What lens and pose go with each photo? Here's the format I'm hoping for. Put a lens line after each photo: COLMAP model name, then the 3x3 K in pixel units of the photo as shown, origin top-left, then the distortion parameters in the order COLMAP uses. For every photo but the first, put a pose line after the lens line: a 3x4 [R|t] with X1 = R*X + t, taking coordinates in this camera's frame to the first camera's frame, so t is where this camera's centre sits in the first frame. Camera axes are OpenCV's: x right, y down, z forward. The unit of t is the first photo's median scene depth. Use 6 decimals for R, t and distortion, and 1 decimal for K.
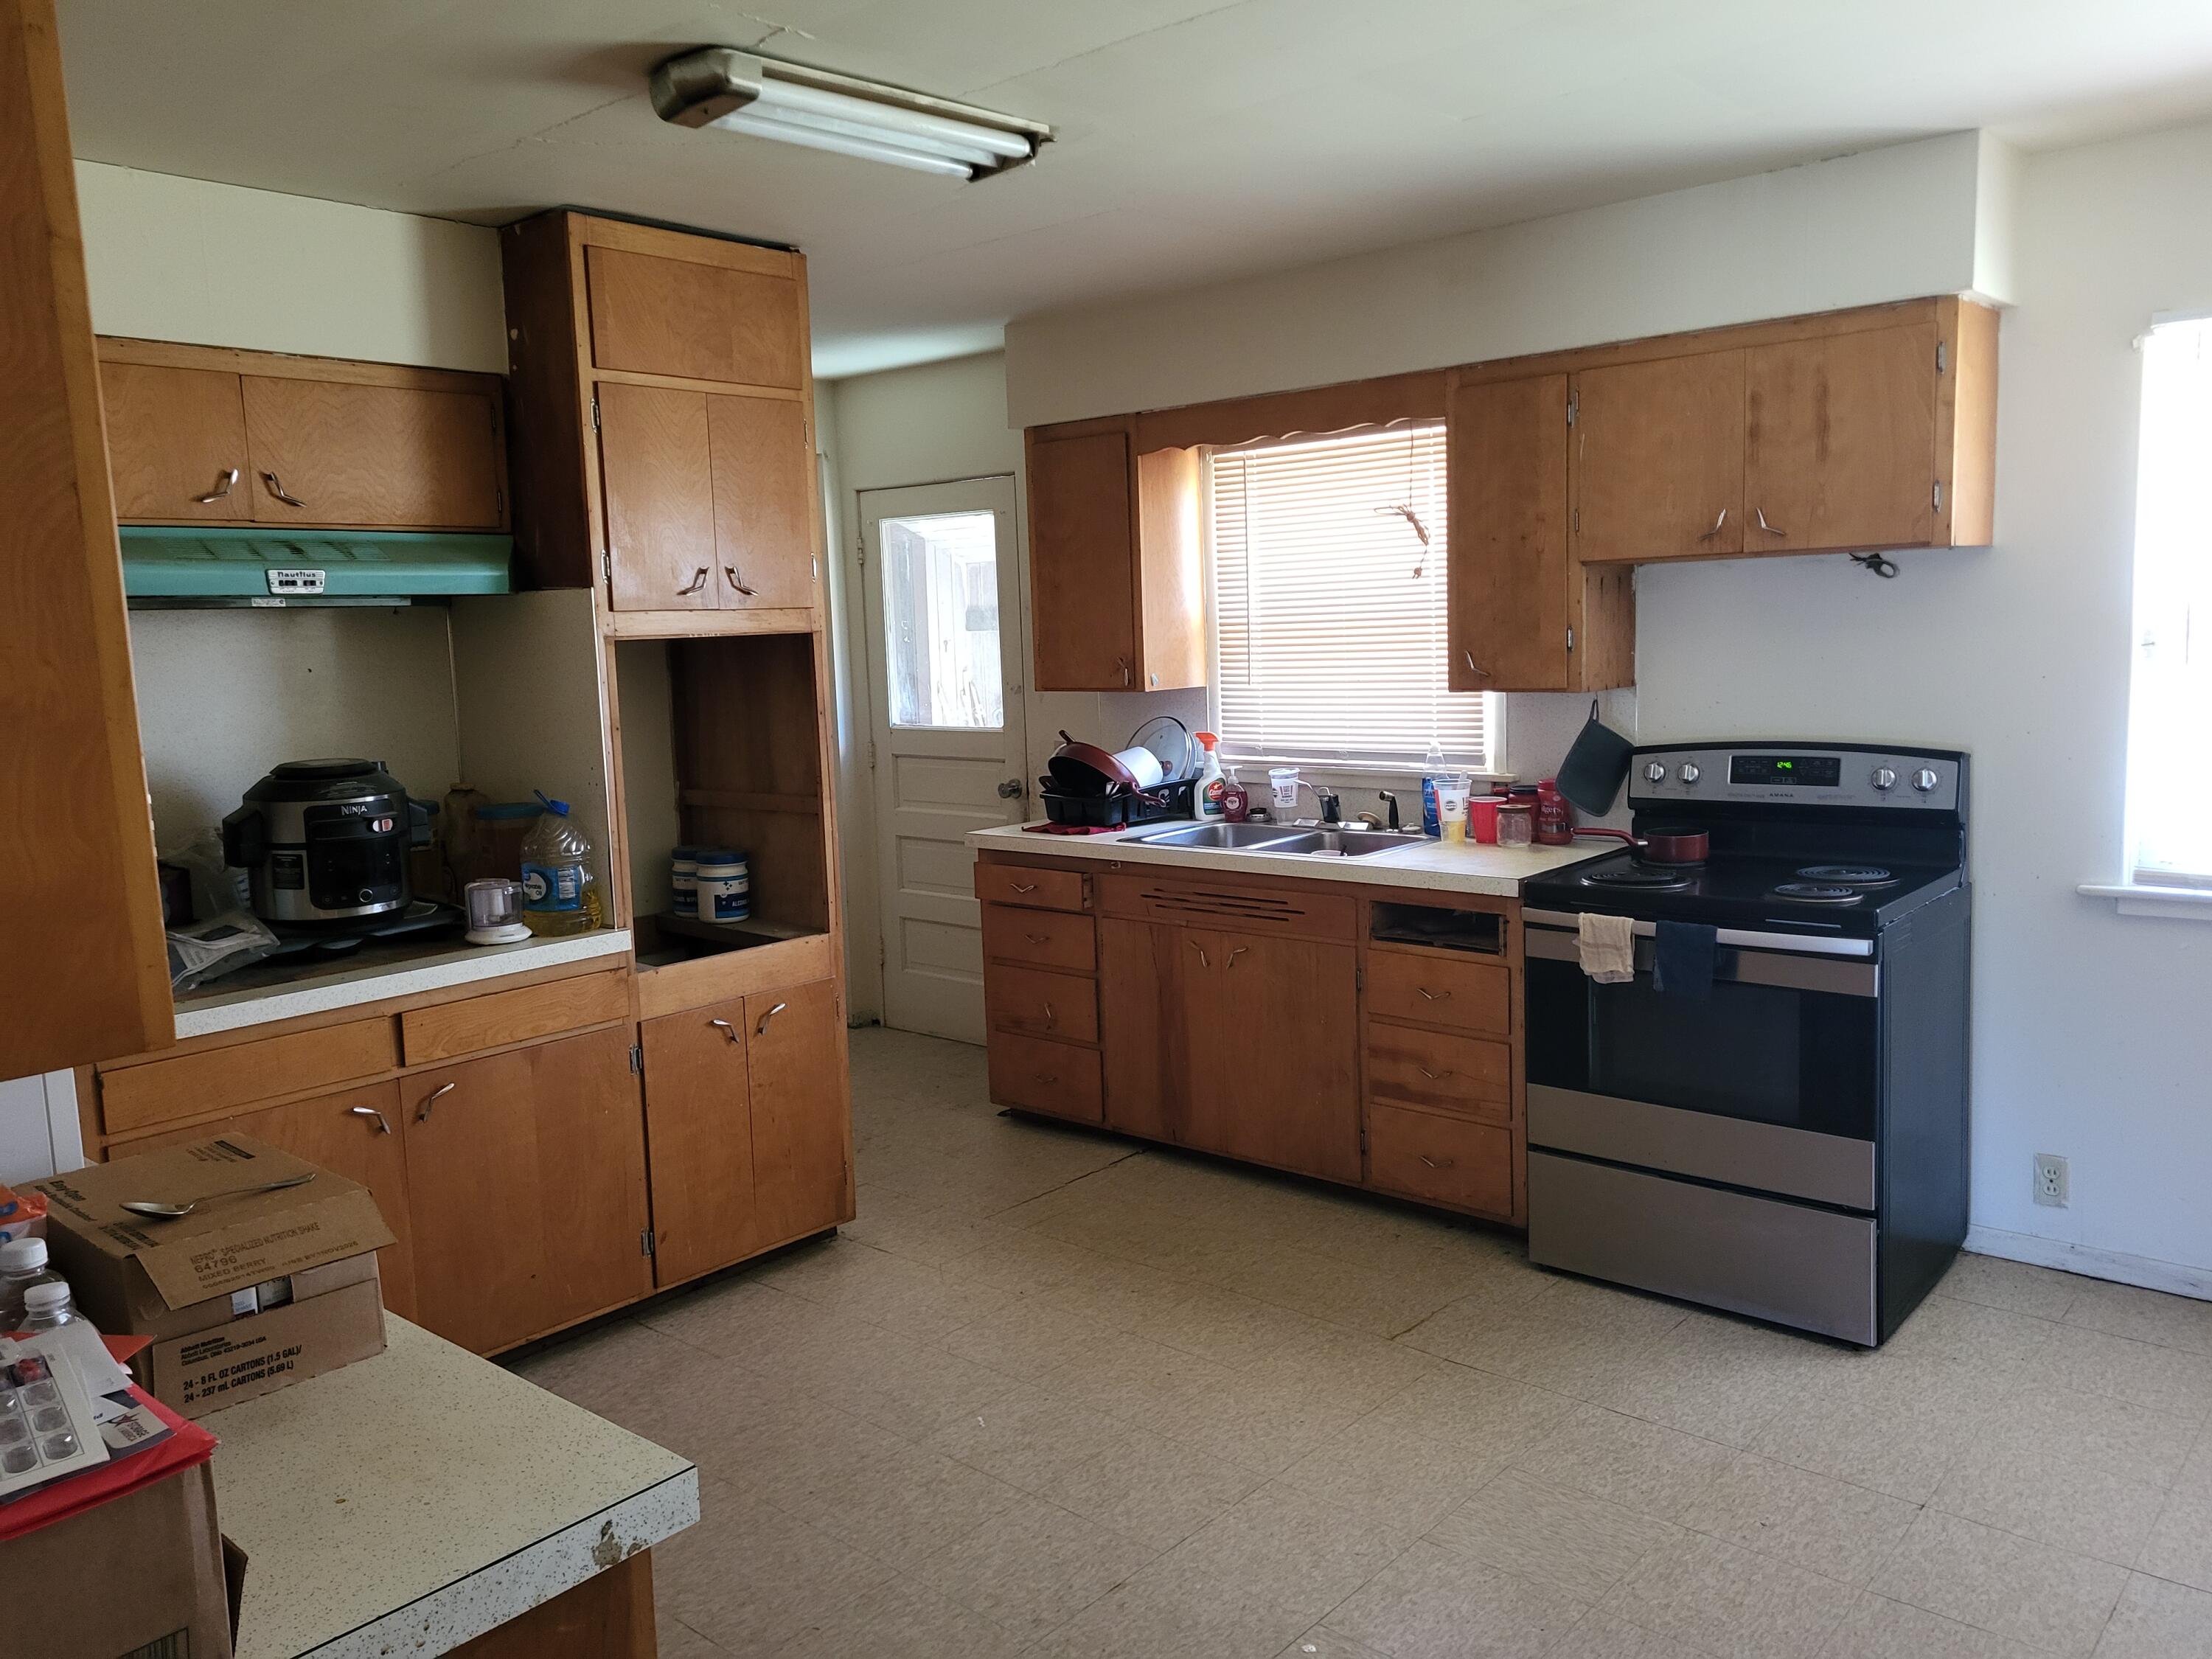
lens RADIAL K [[1668.3, 0, 1112.0], [0, 1668.3, 821.2], [0, 0, 1]] dist [0.002801, 0.003276]
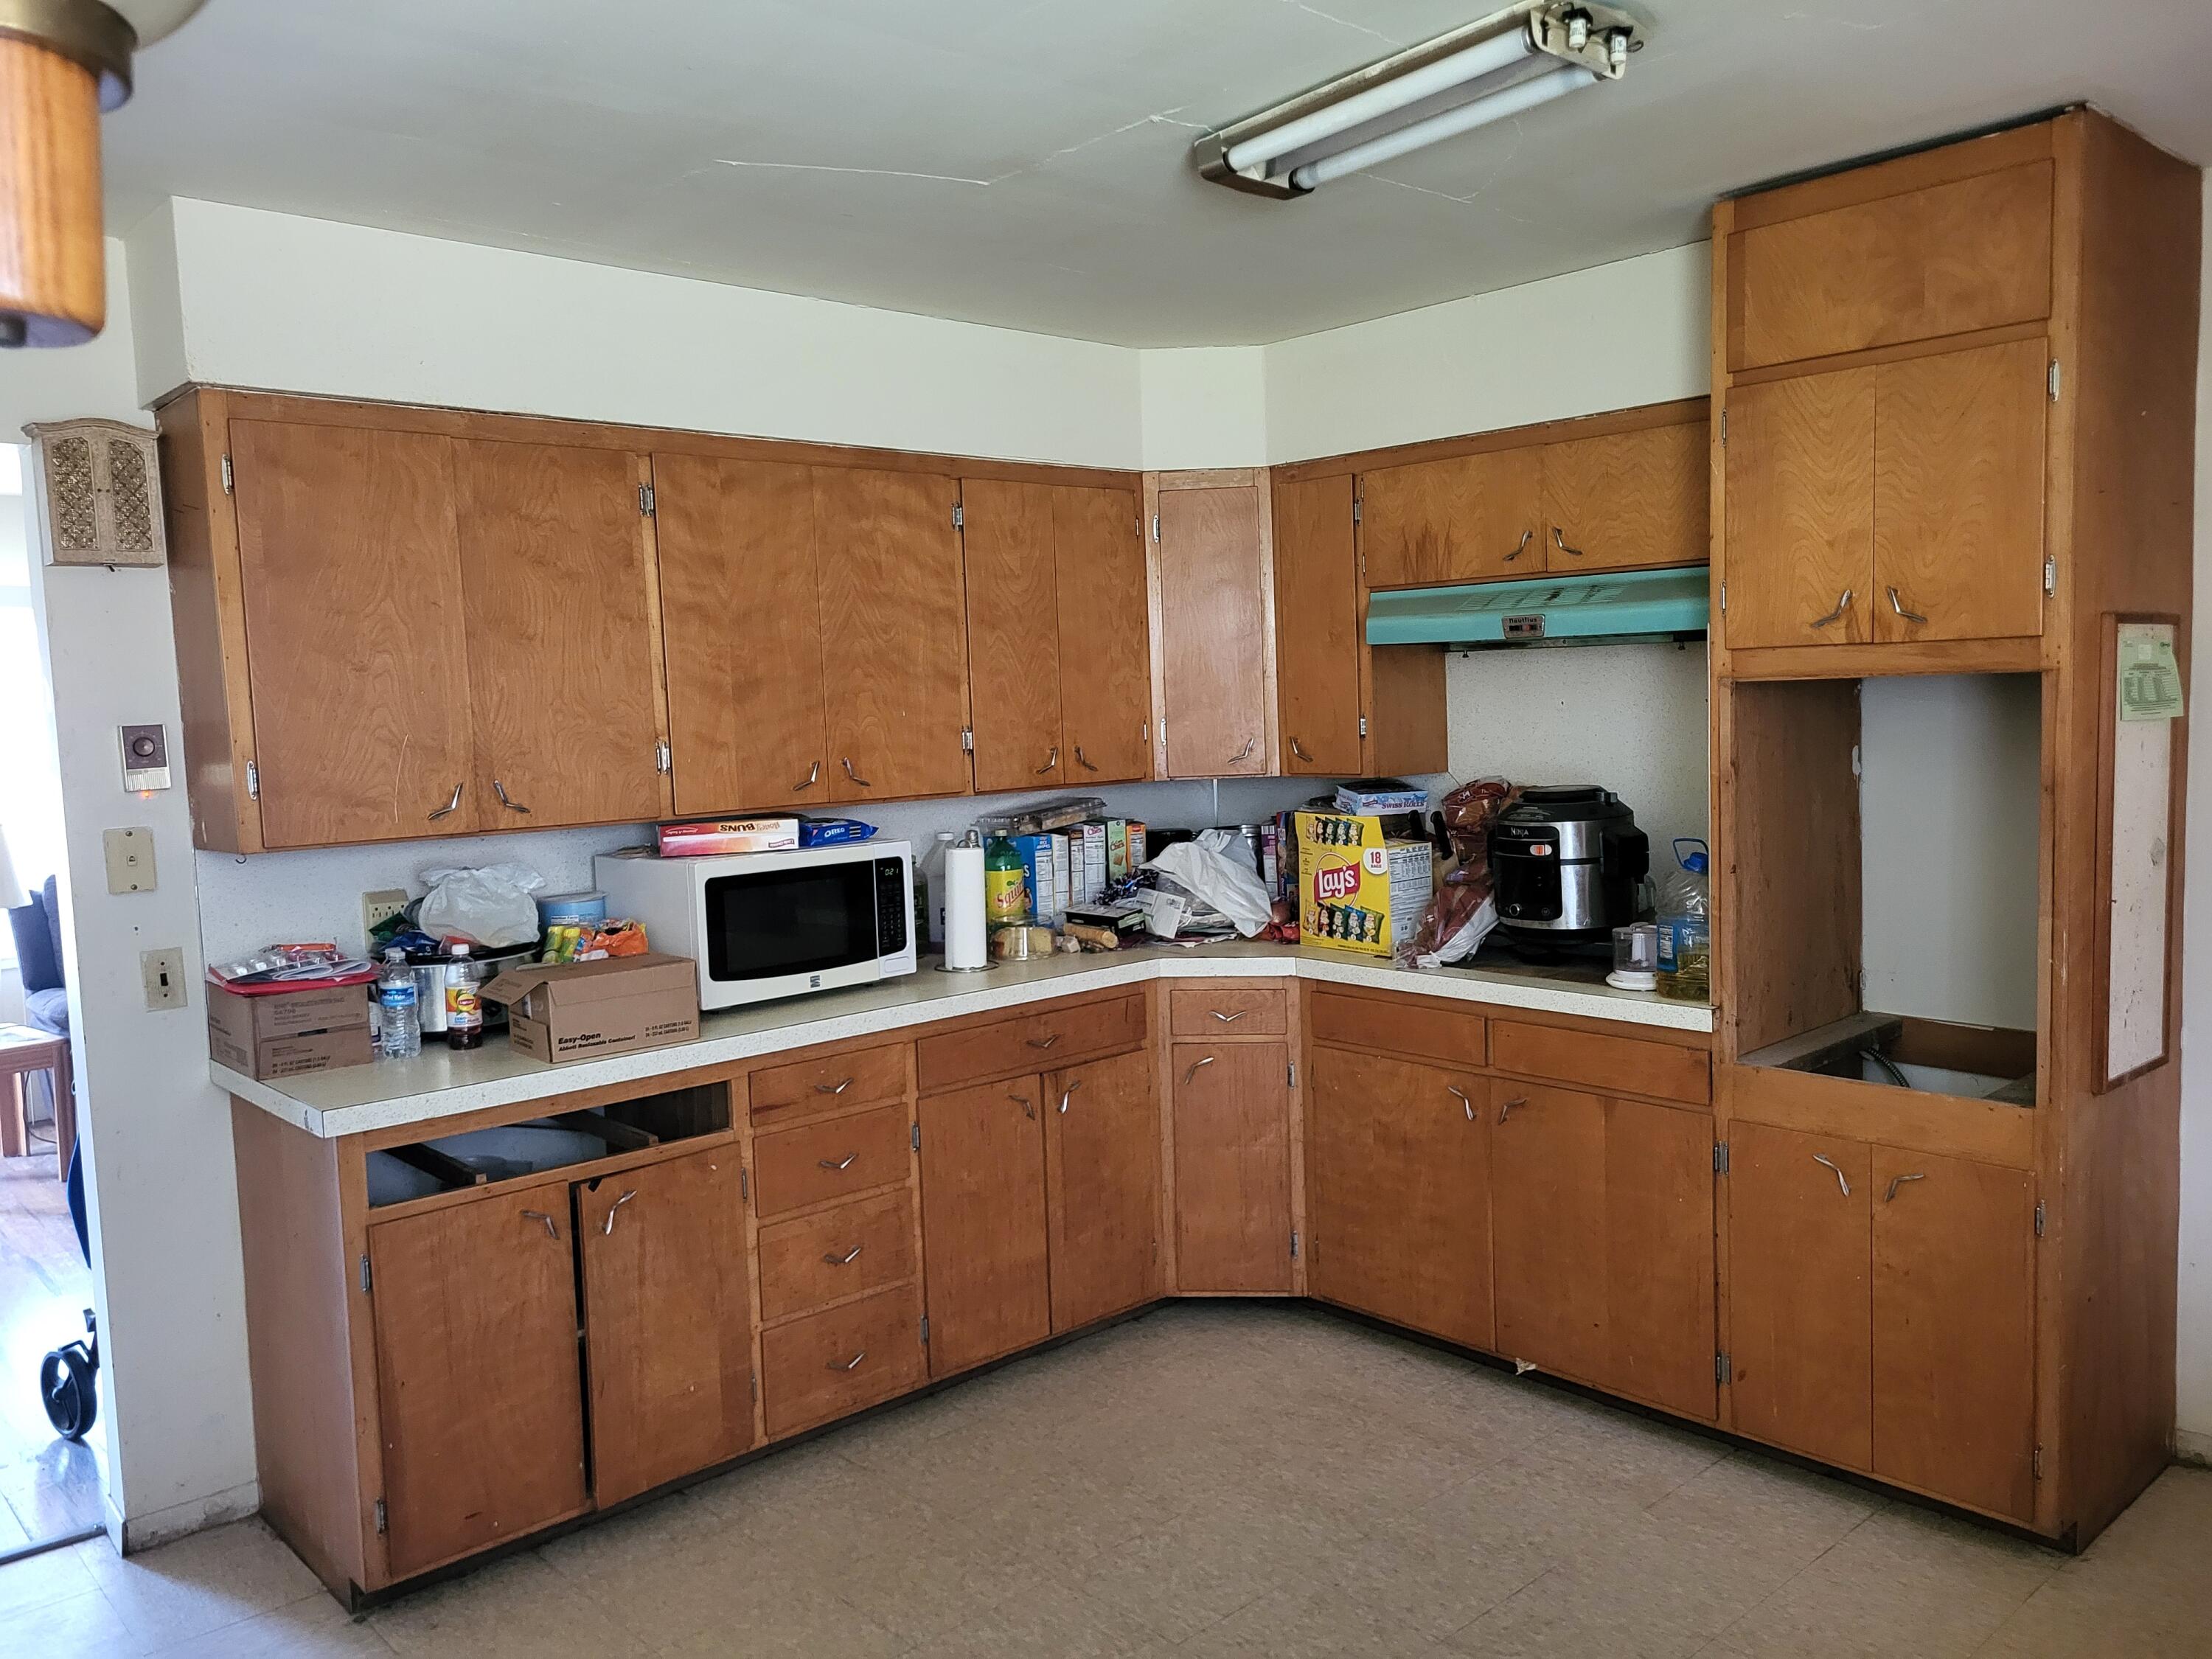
lens RADIAL K [[1668.3, 0, 1112.4], [0, 1668.3, 837.0], [0, 0, 1]] dist [0.002801, 0.003276]
pose [[-0.116894, 0.120254, -0.985837, 0.573931], [-0.083480, 0.987940, 0.130409, -0.108002], [0.989630, 0.097541, -0.105445, 0.729848]]
